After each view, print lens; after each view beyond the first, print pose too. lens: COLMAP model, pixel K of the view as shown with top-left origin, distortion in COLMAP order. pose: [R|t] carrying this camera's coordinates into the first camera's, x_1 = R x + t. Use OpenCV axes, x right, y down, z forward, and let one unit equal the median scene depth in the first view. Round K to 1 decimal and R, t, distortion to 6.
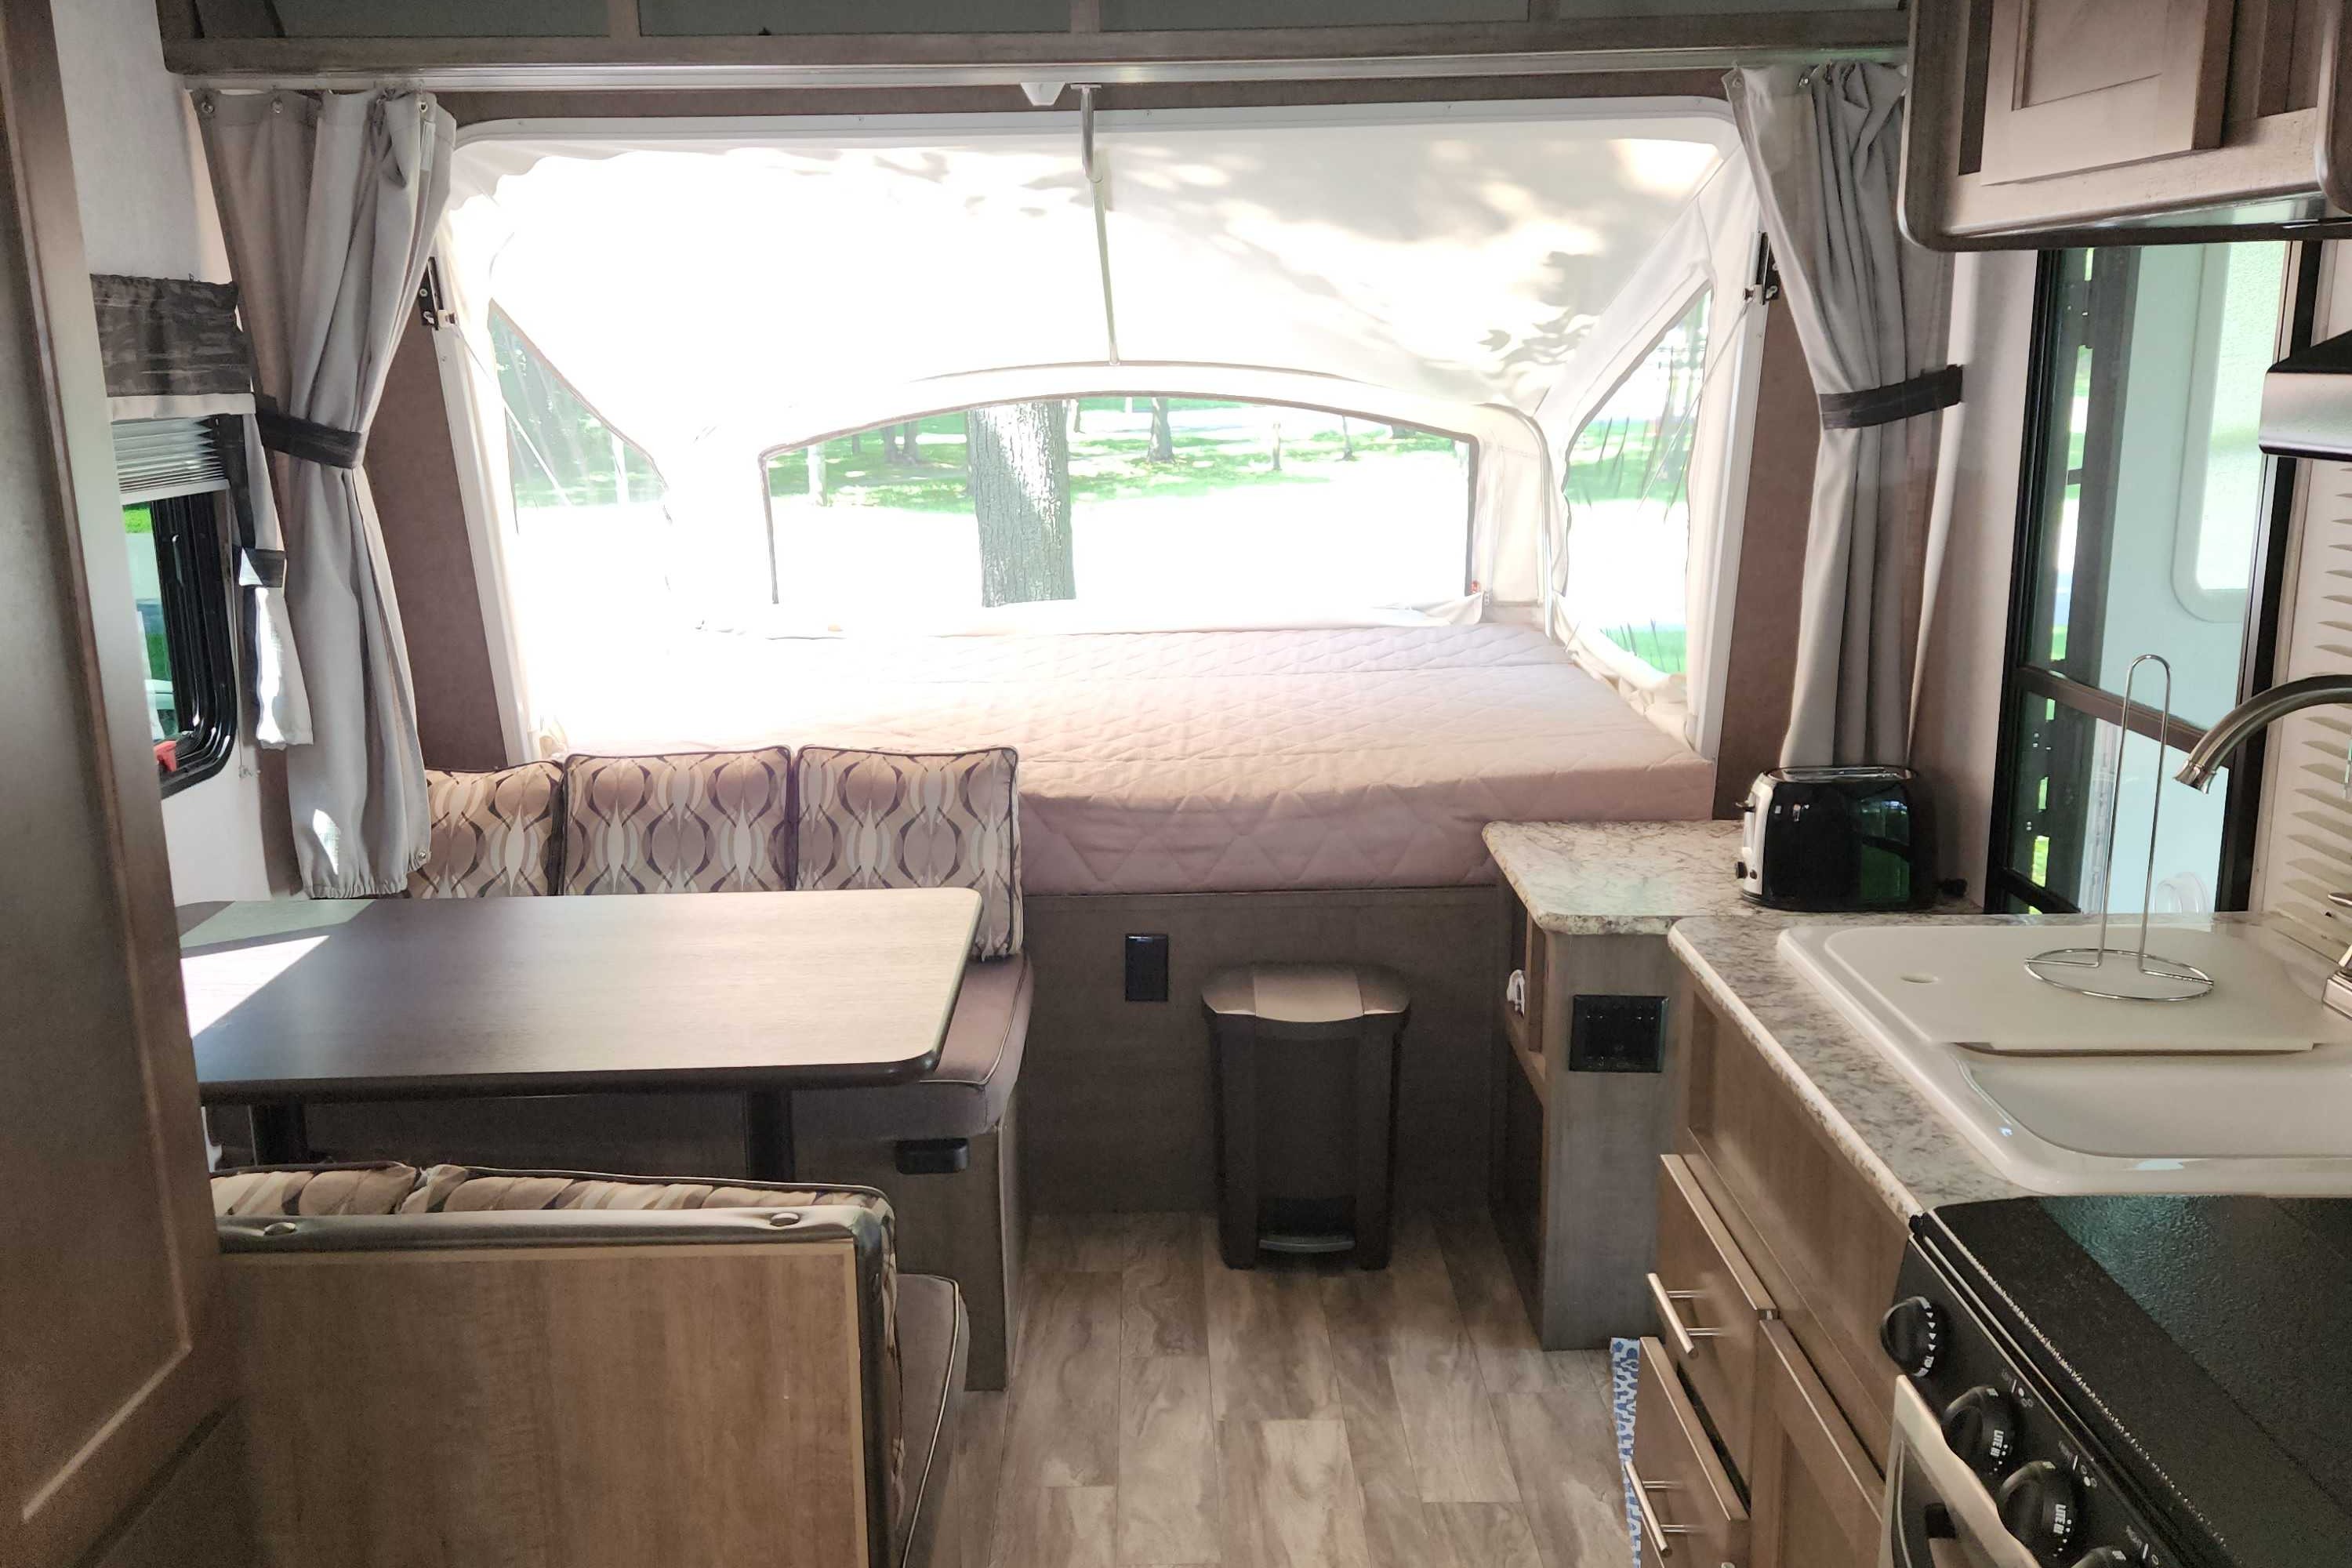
lens RADIAL K [[2076.3, 0, 1170.7], [0, 2076.3, 829.6], [0, 0, 1]] dist [0.087722, -0.102614]
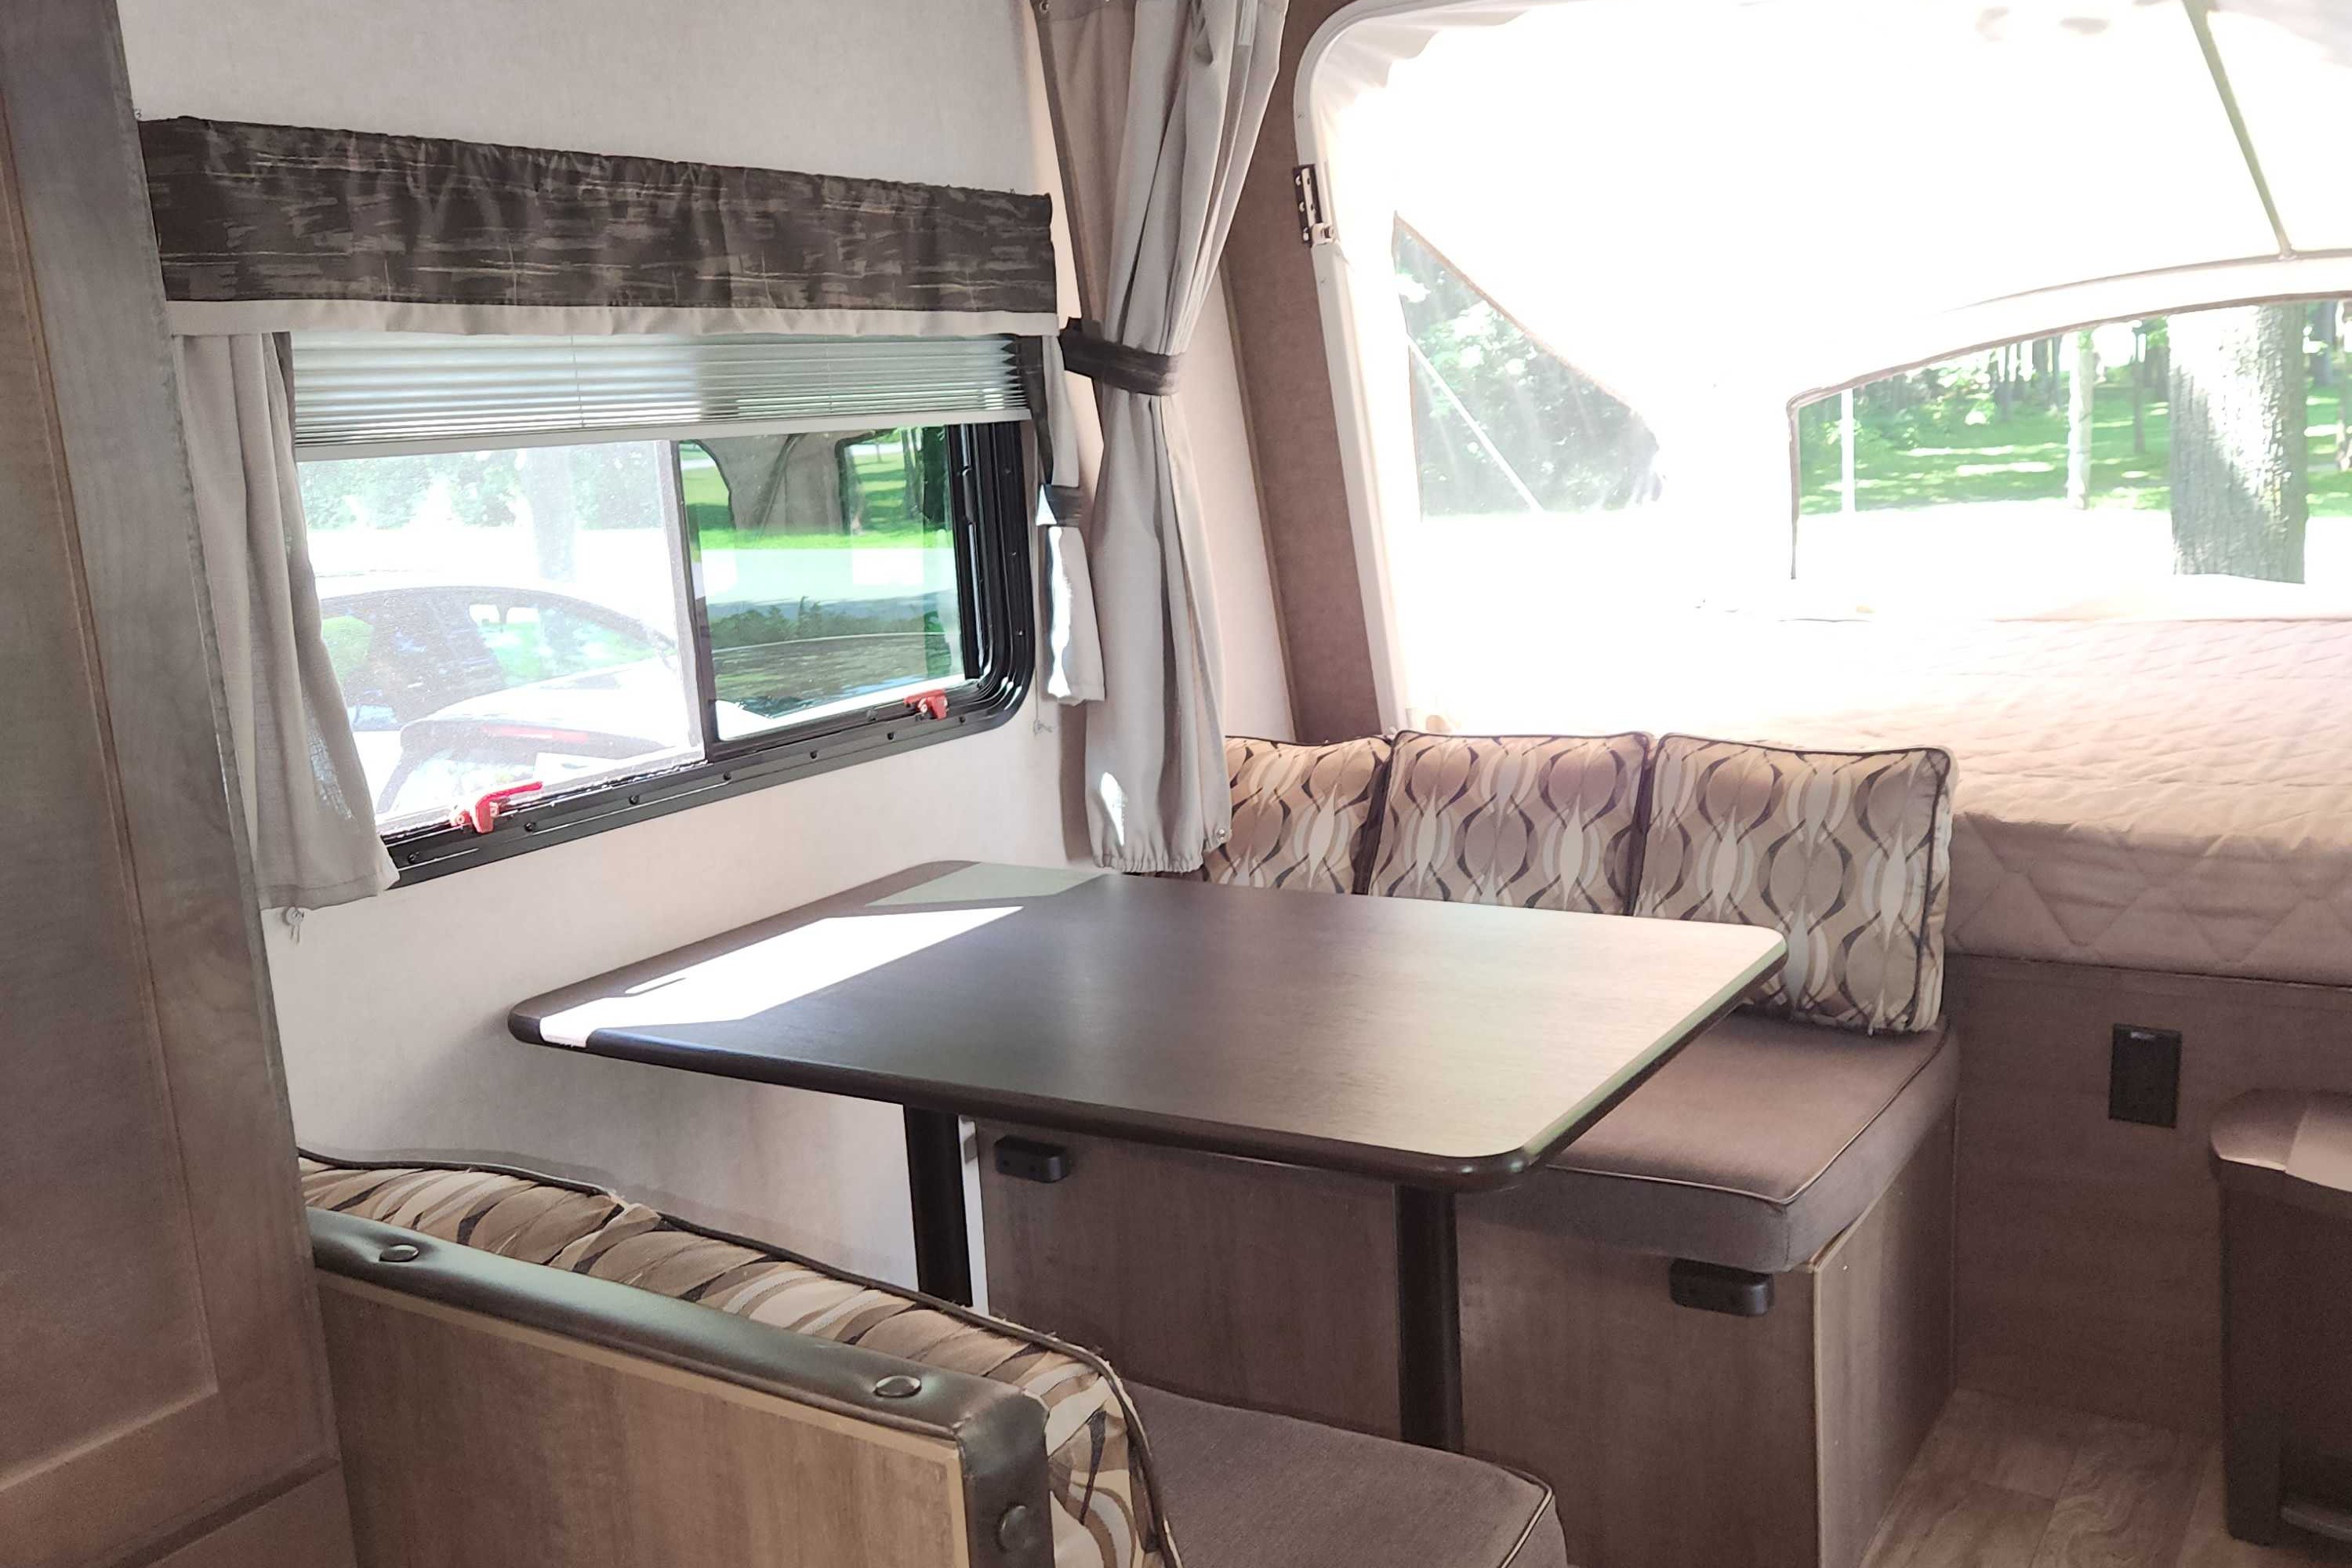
lens RADIAL K [[2076.3, 0, 1170.7], [0, 2076.3, 829.6], [0, 0, 1]] dist [0.087722, -0.102614]
pose [[0.830806, 0.074689, -0.551528, 0.108728], [-0.080281, 0.996673, 0.014039, 0.000182], [0.550742, 0.032613, 0.834038, 0.241555]]
